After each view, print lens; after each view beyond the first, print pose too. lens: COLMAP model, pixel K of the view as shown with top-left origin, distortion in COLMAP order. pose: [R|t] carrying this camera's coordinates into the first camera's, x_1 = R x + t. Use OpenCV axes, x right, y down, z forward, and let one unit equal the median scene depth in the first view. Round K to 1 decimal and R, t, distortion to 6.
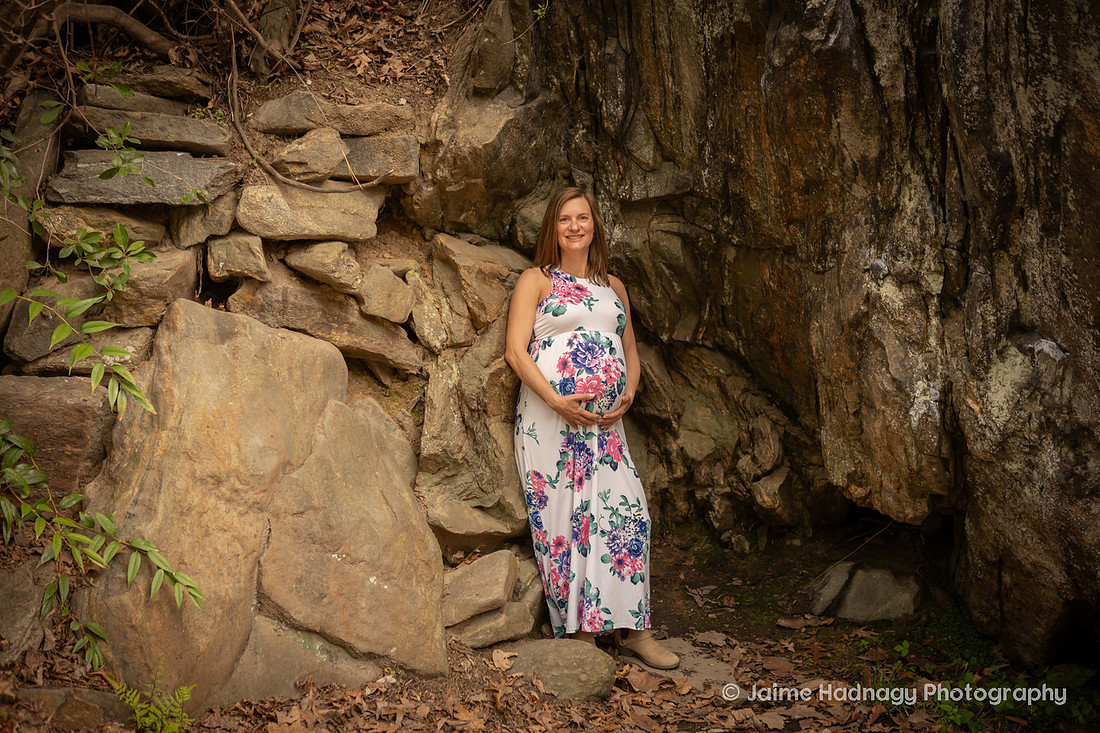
lens RADIAL K [[1539.8, 0, 550.0], [0, 1539.8, 366.5], [0, 0, 1]] dist [0.016501, 0.021448]
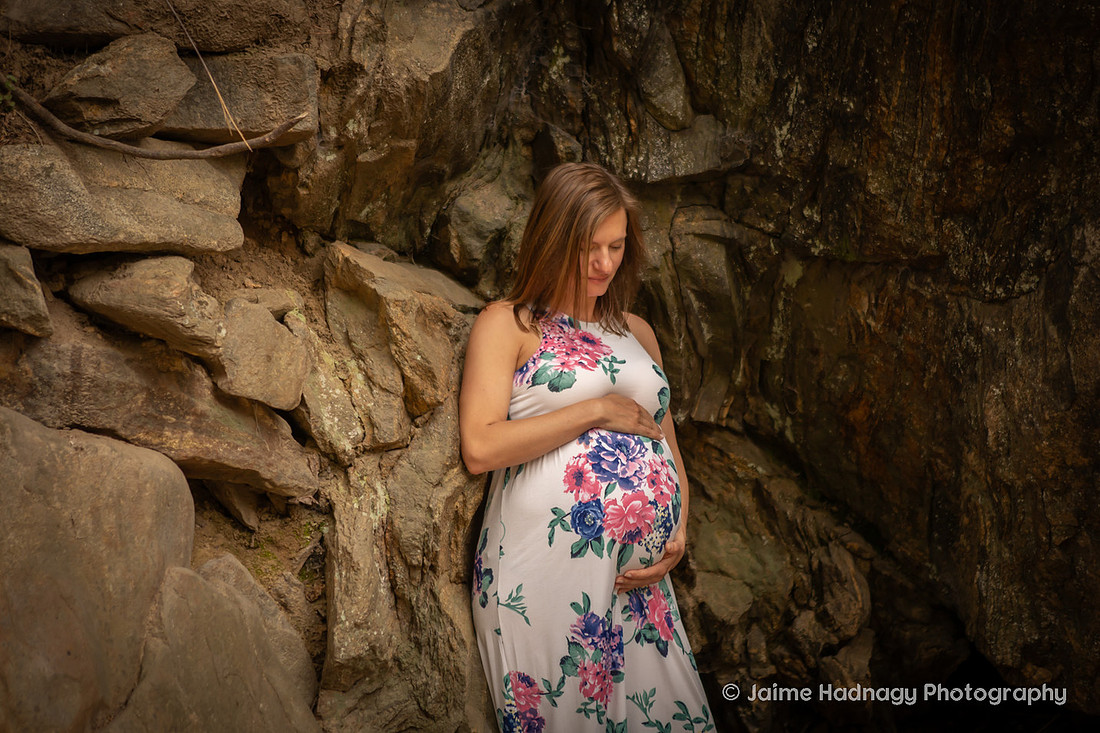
lens RADIAL K [[1996.3, 0, 554.8], [0, 1996.3, 353.8], [0, 0, 1]] dist [0.170536, 0.061442]
pose [[0.981626, -0.021899, 0.189553, -0.139060], [0.029187, 0.998935, -0.035741, -0.020579], [-0.188568, 0.040617, 0.981220, 0.314792]]
